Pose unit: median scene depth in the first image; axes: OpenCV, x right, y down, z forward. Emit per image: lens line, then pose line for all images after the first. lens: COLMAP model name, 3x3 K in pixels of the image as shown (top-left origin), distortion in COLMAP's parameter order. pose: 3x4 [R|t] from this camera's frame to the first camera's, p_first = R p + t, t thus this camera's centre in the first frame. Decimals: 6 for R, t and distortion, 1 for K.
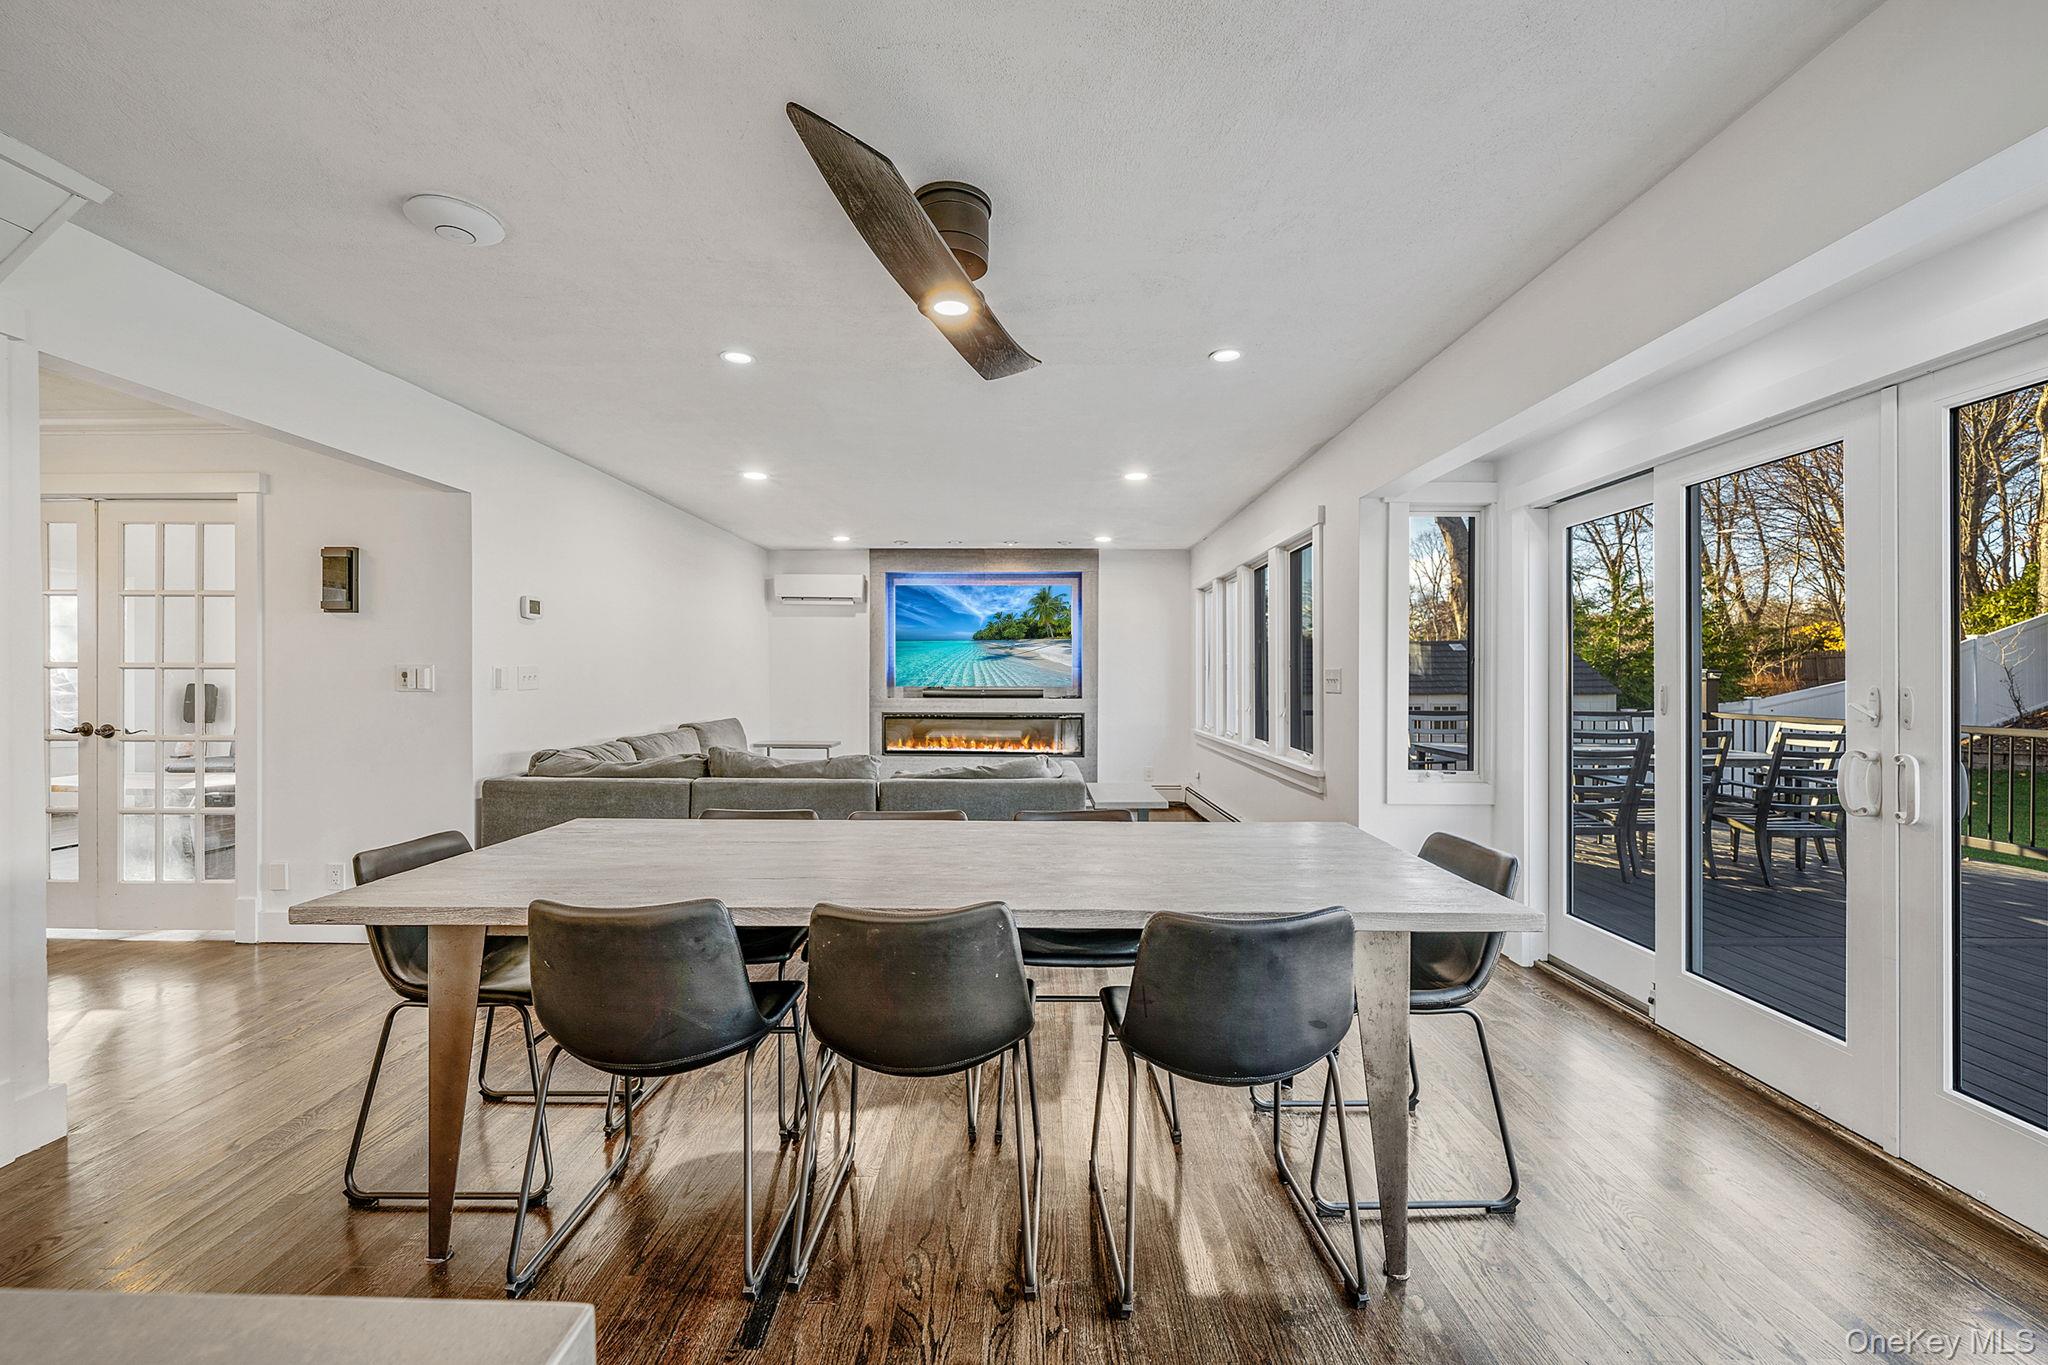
lens RADIAL K [[811.3, 0, 1024.0], [0, 811.3, 682.5], [0, 0, 1]] dist [0.000235, 0.000237]
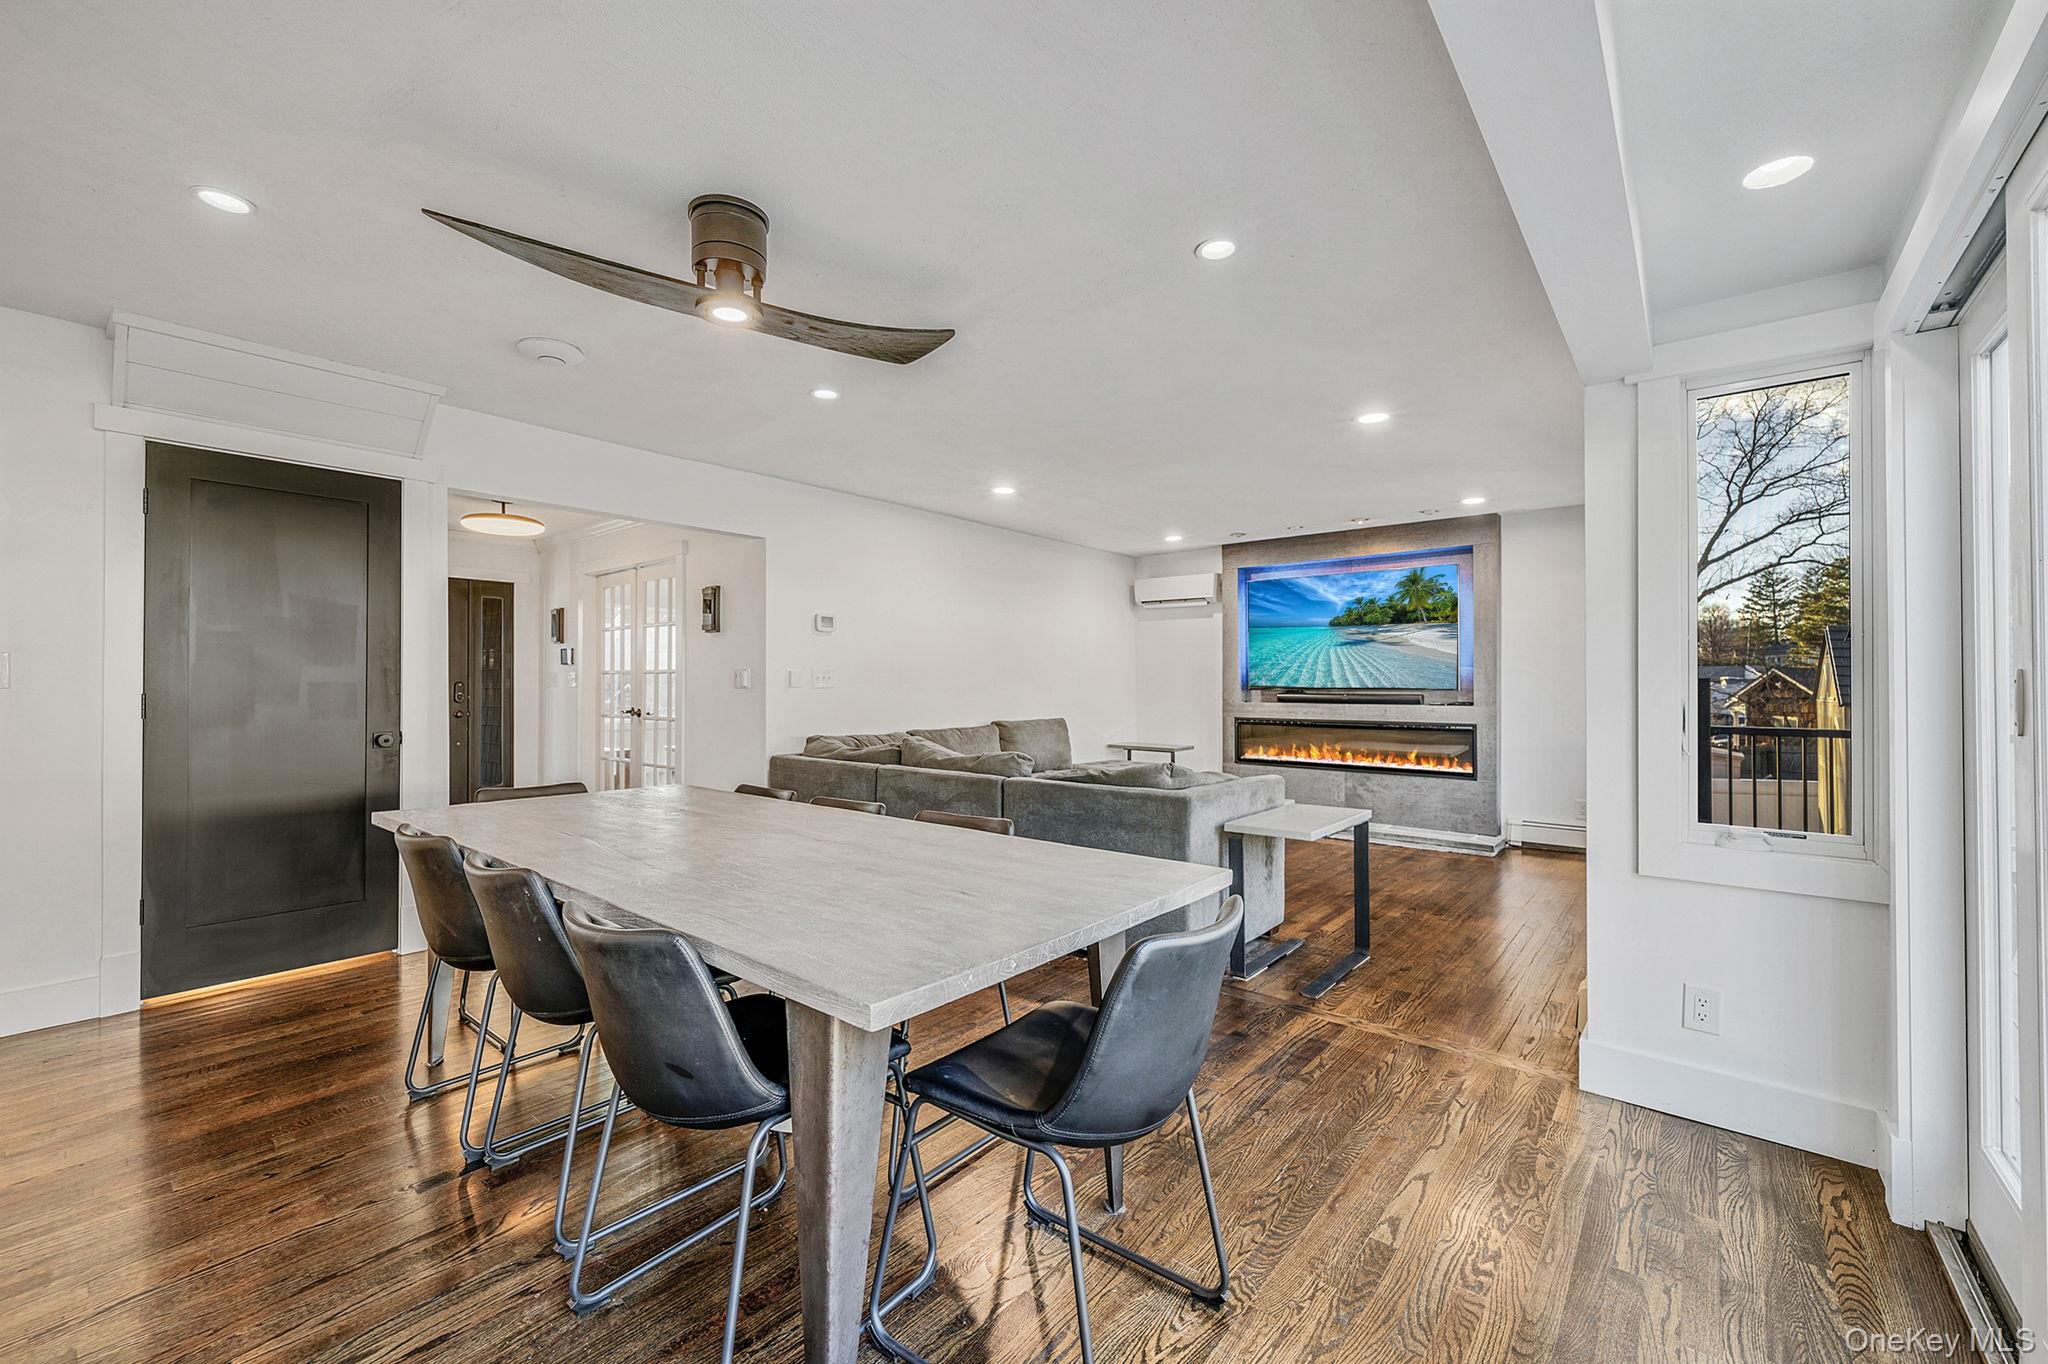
lens RADIAL K [[811.3, 0, 1024.0], [0, 811.3, 682.0], [0, 0, 1]] dist [0.000235, 0.000237]
pose [[0.781865, -0.003734, -0.623437, 0.222317], [-0.002662, 0.999953, -0.009327, 0.005836], [0.623443, 0.008952, 0.781818, 0.108602]]
